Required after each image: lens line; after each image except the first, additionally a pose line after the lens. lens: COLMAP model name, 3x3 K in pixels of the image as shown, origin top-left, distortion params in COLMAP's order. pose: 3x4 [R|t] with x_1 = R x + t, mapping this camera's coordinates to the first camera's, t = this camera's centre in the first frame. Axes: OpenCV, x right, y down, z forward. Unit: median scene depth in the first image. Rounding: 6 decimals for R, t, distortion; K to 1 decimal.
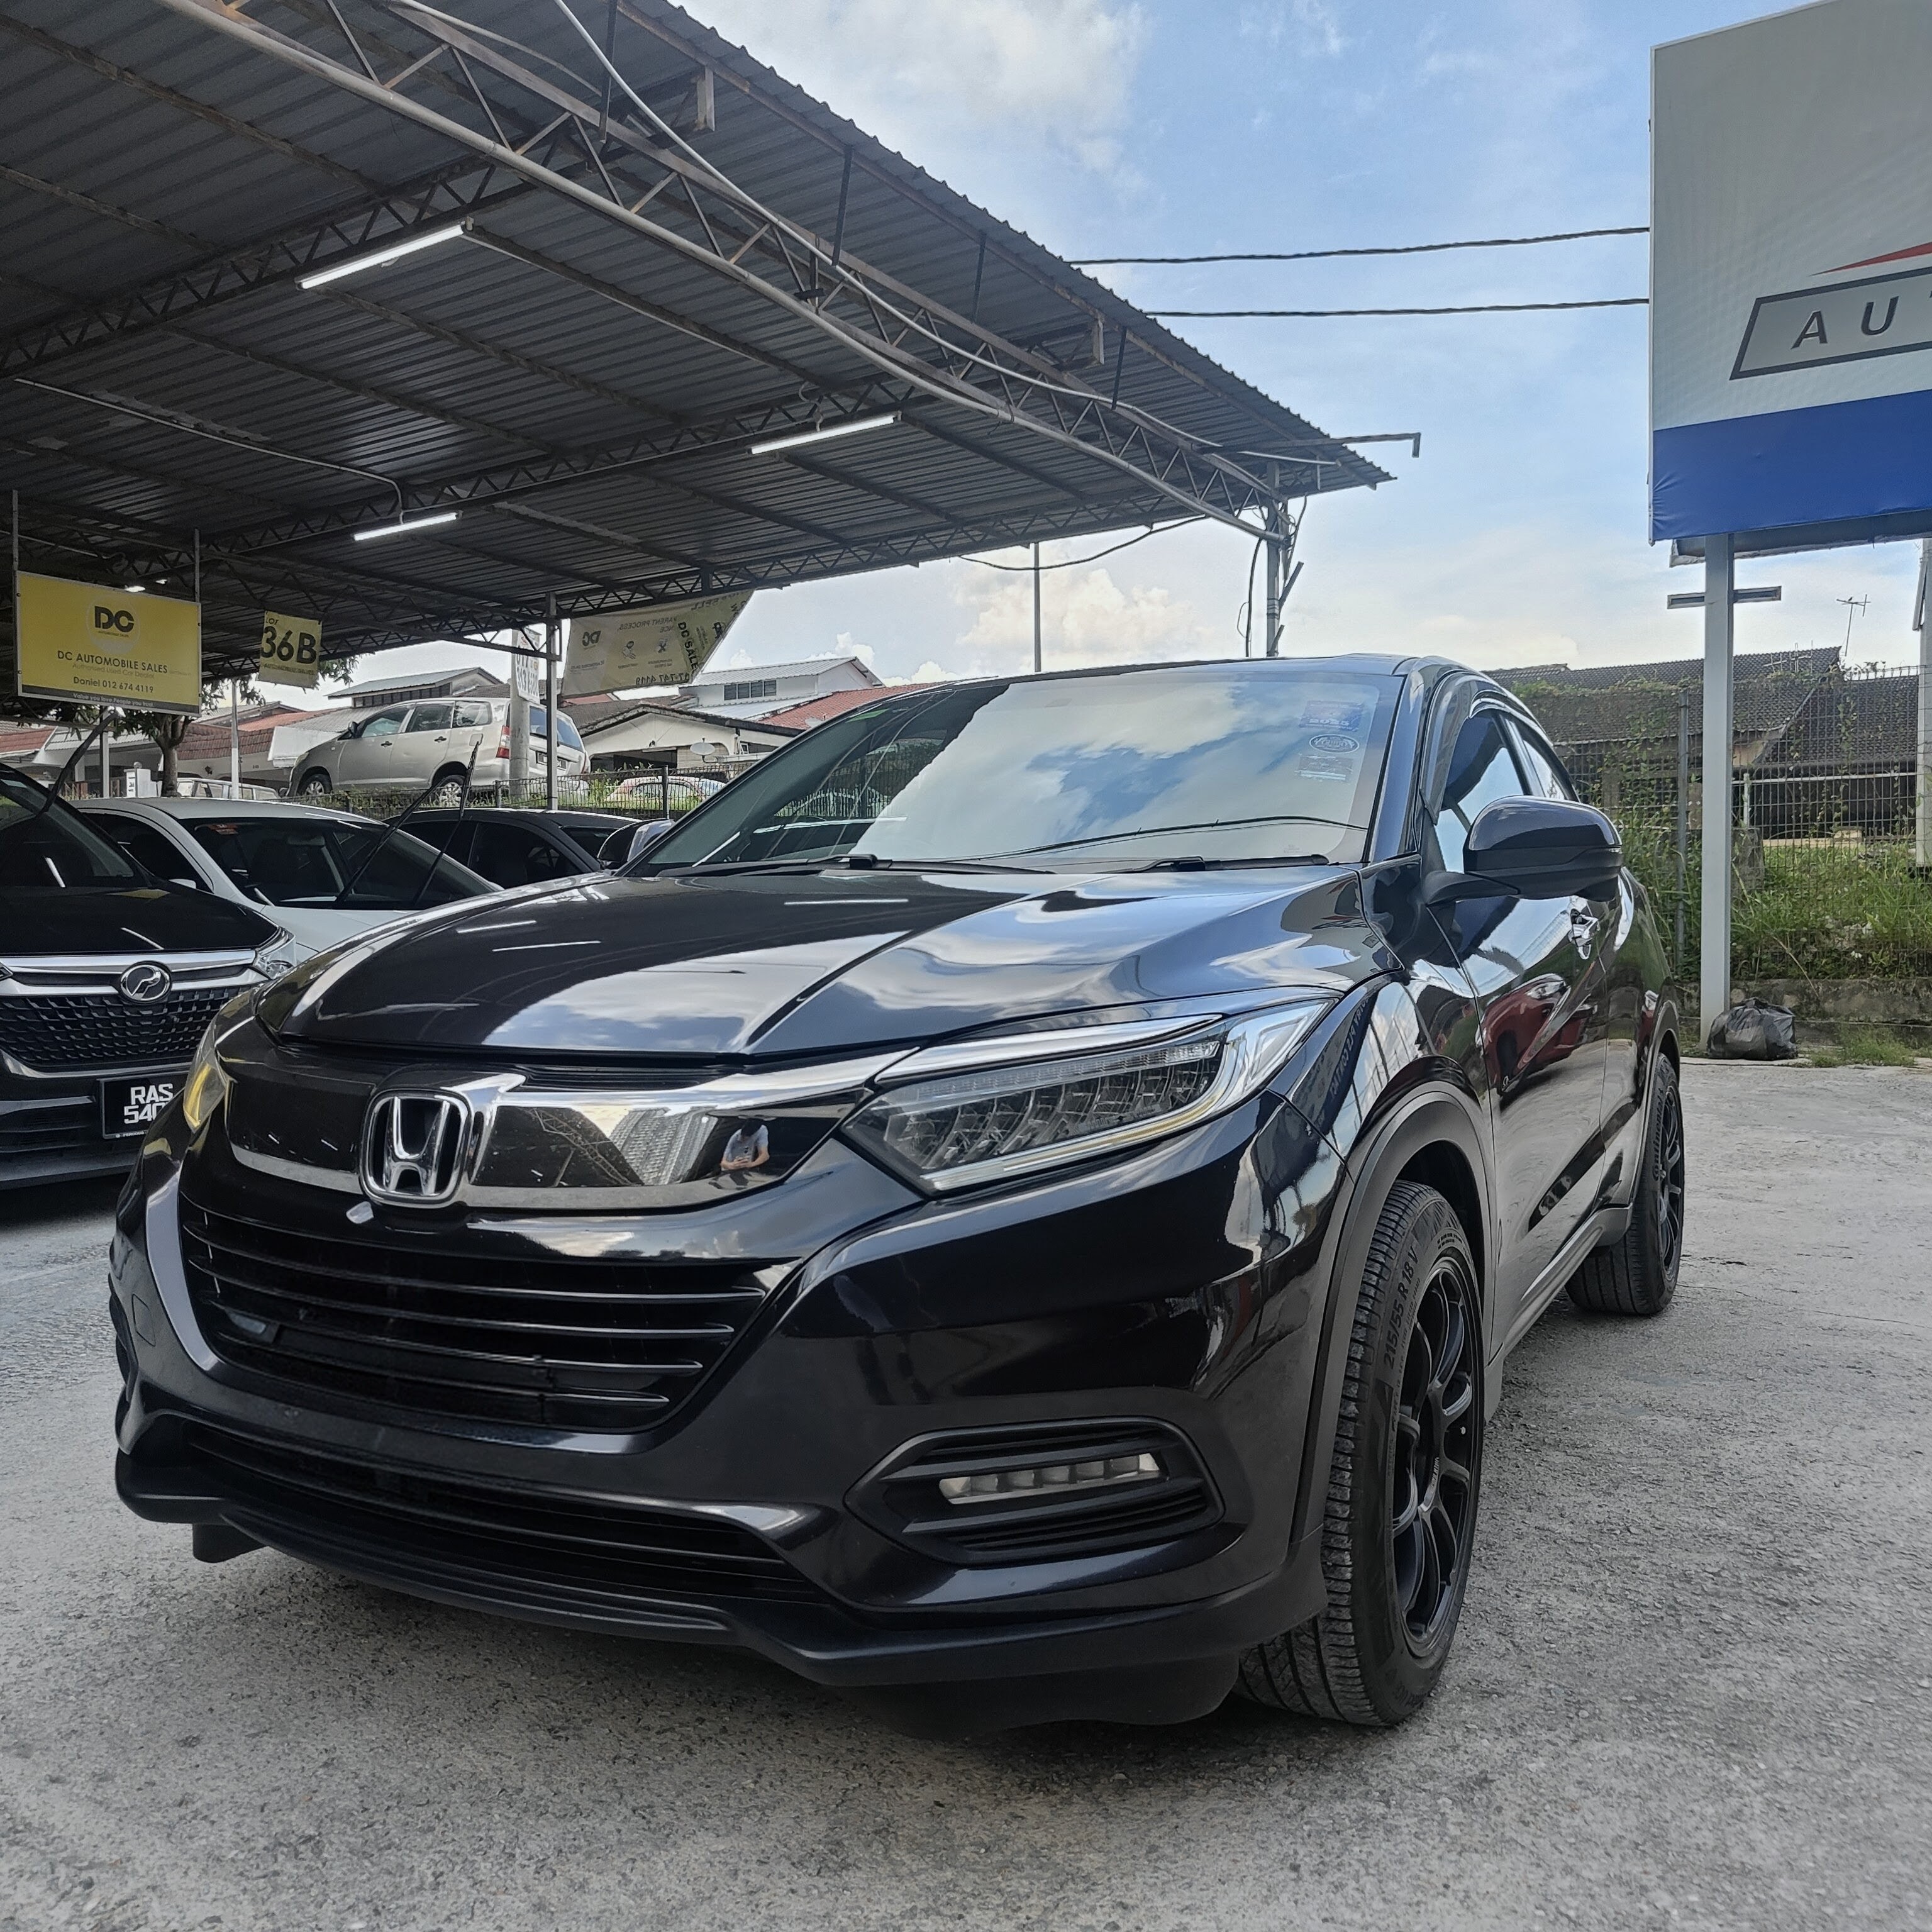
lens RADIAL K [[1759.2, 0, 966.0], [0, 1759.2, 966.0], [0, 0, 1]] dist [0.005075, 0.010939]
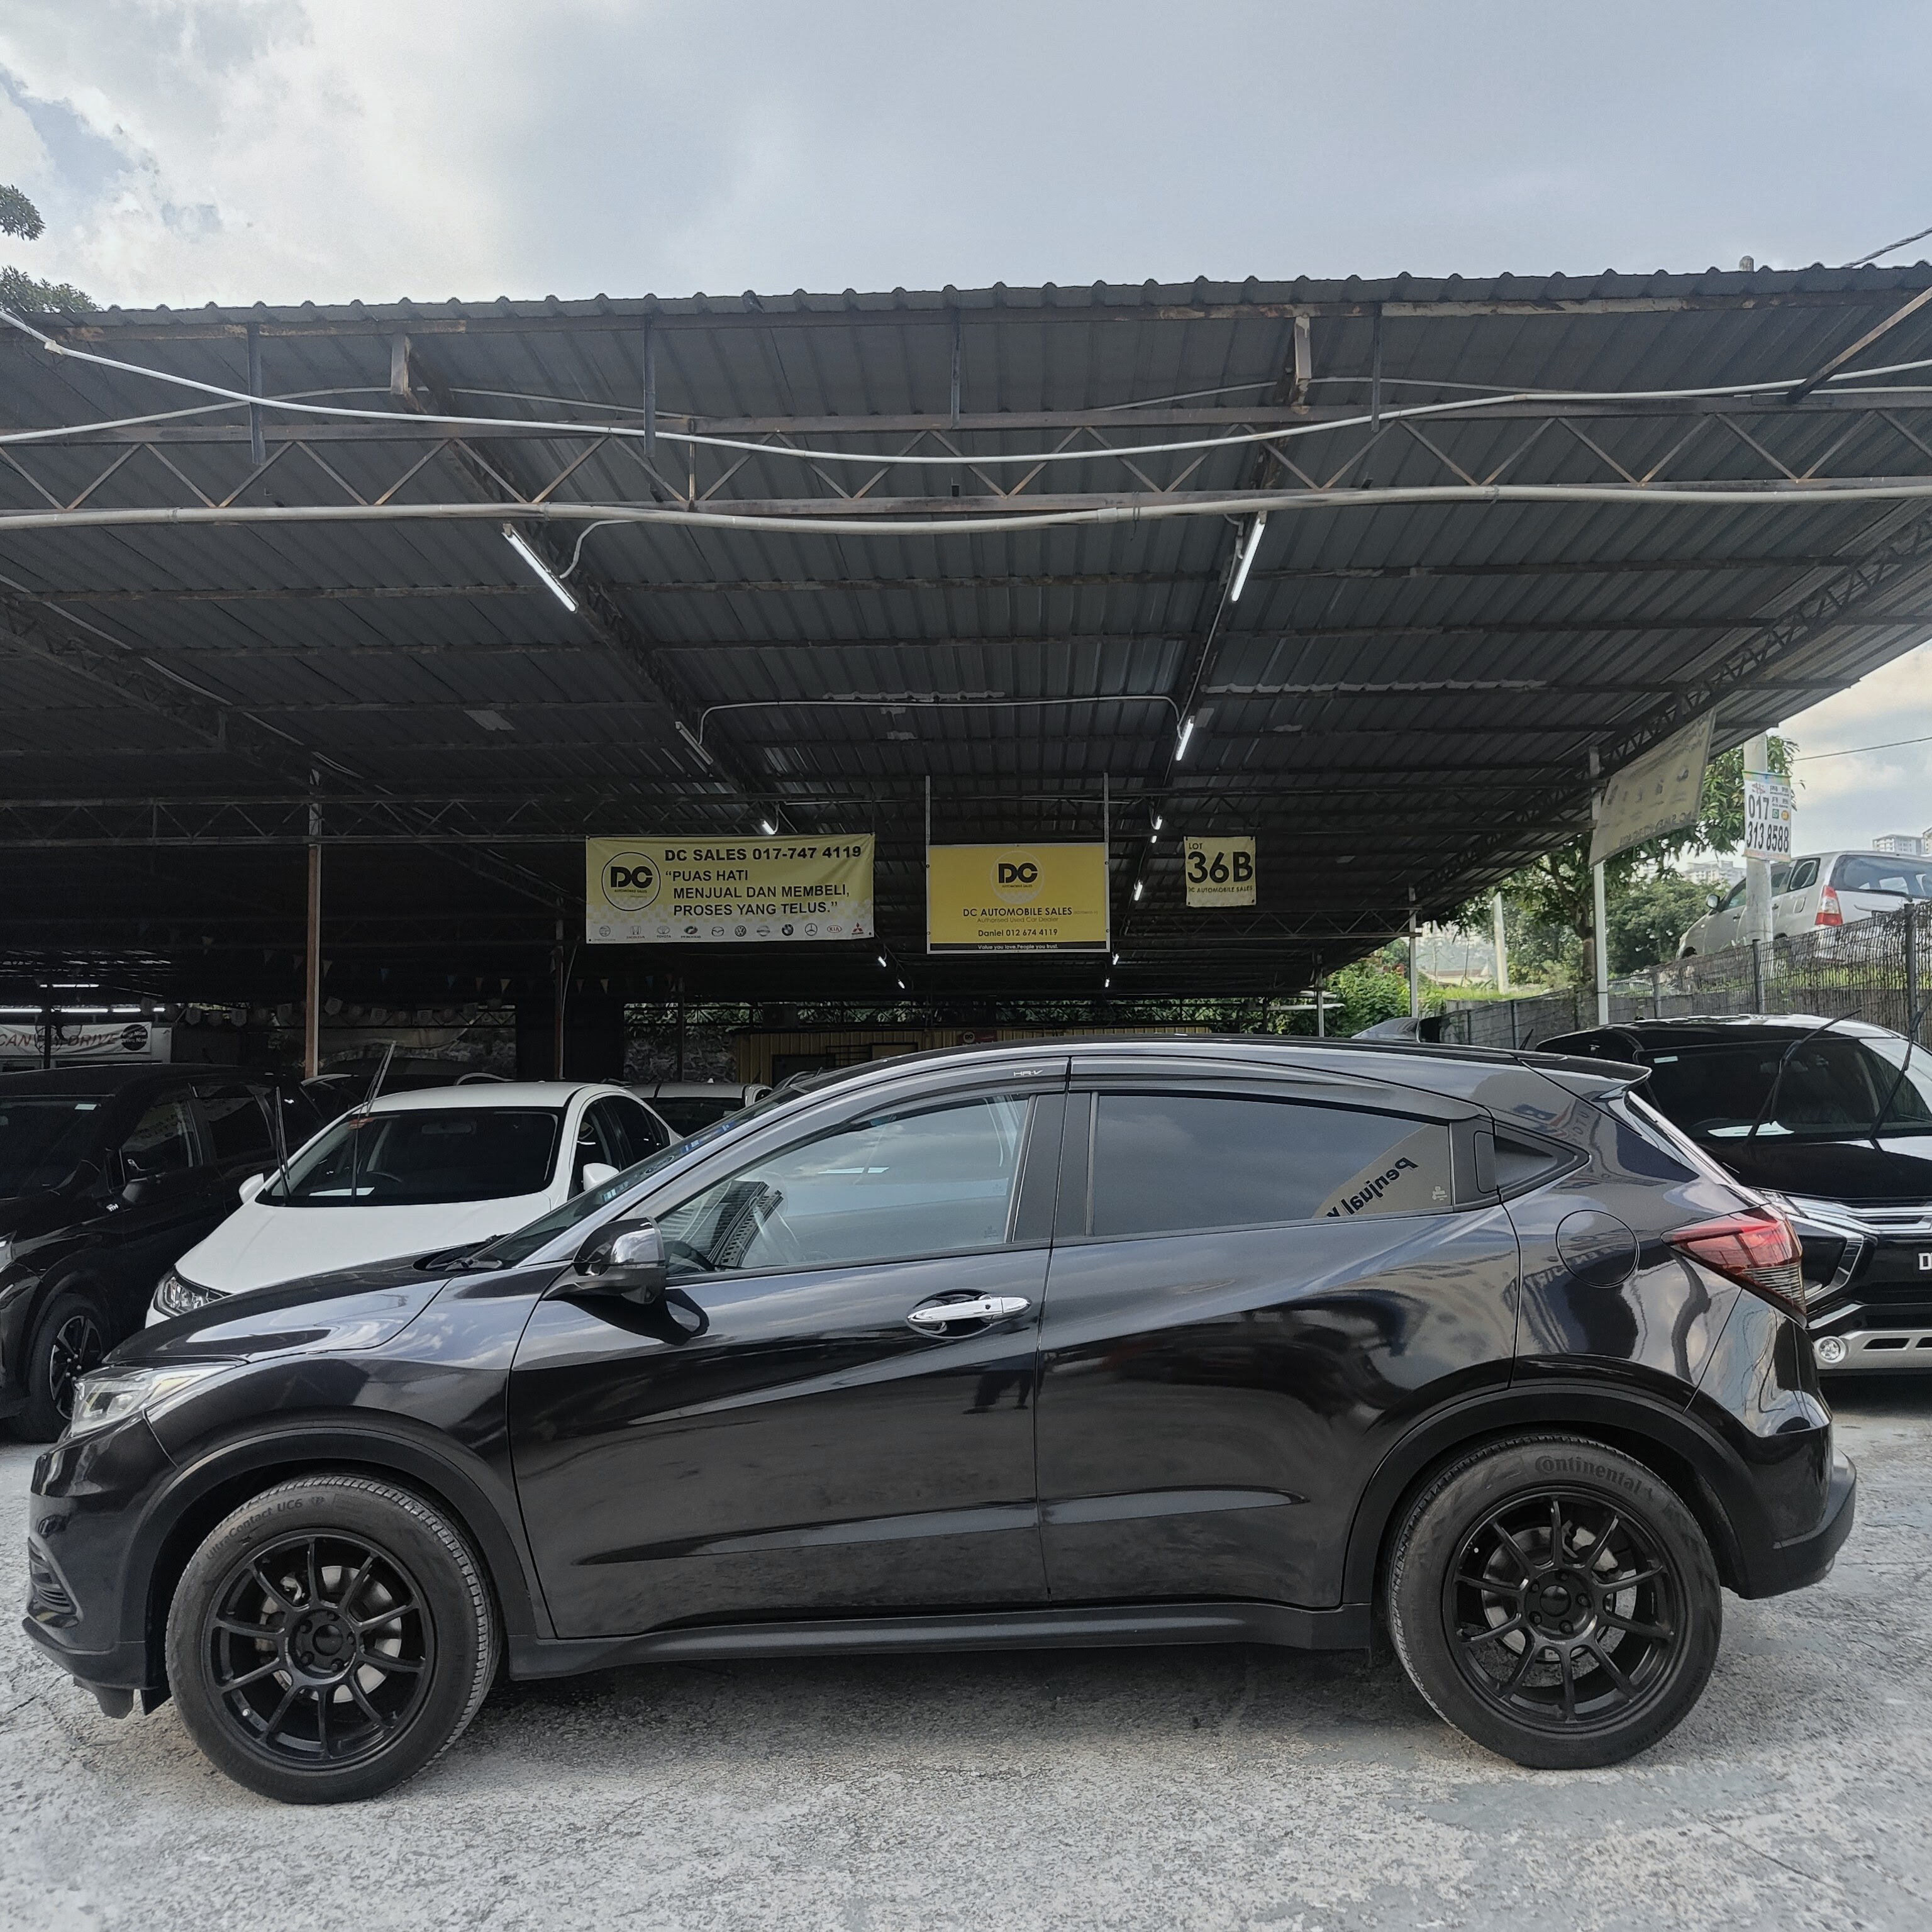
lens RADIAL K [[1759.2, 0, 966.0], [0, 1759.2, 966.0], [0, 0, 1]] dist [0.005075, 0.010939]
pose [[0.501395, -0.063831, -0.862861, 0.437973], [-0.009478, 0.996810, -0.079248, -0.054442], [0.865167, 0.047913, 0.499190, 0.443421]]
